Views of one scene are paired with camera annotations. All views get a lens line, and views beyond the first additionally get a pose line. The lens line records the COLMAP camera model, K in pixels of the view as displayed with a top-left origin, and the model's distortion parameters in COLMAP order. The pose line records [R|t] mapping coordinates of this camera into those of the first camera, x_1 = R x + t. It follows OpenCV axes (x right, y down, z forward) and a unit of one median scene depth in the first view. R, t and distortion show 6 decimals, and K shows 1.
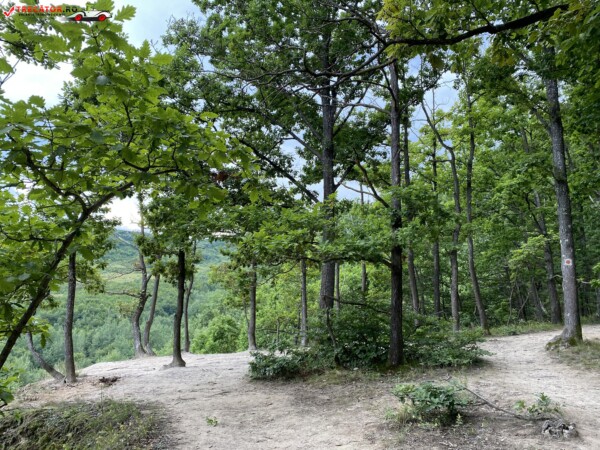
lens RADIAL K [[458.1, 0, 298.7], [0, 458.1, 221.8], [0, 0, 1]] dist [0.086052, -0.129921]
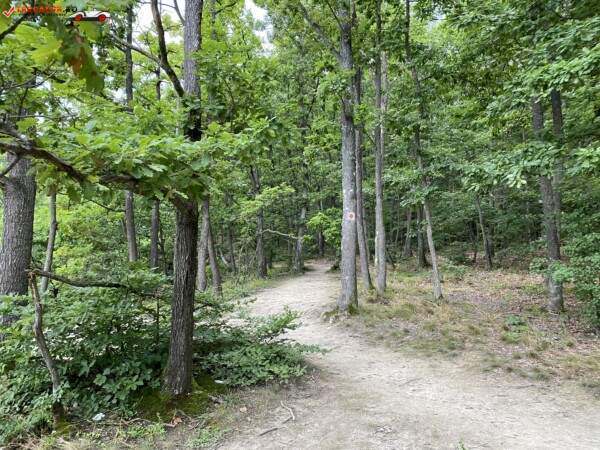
lens RADIAL K [[458.1, 0, 298.7], [0, 458.1, 221.8], [0, 0, 1]] dist [0.086052, -0.129921]
pose [[0.767146, 0.033079, 0.640619, -0.027894], [-0.100568, 0.992522, 0.069182, 0.049448], [-0.633540, -0.117498, 0.764736, 0.428099]]
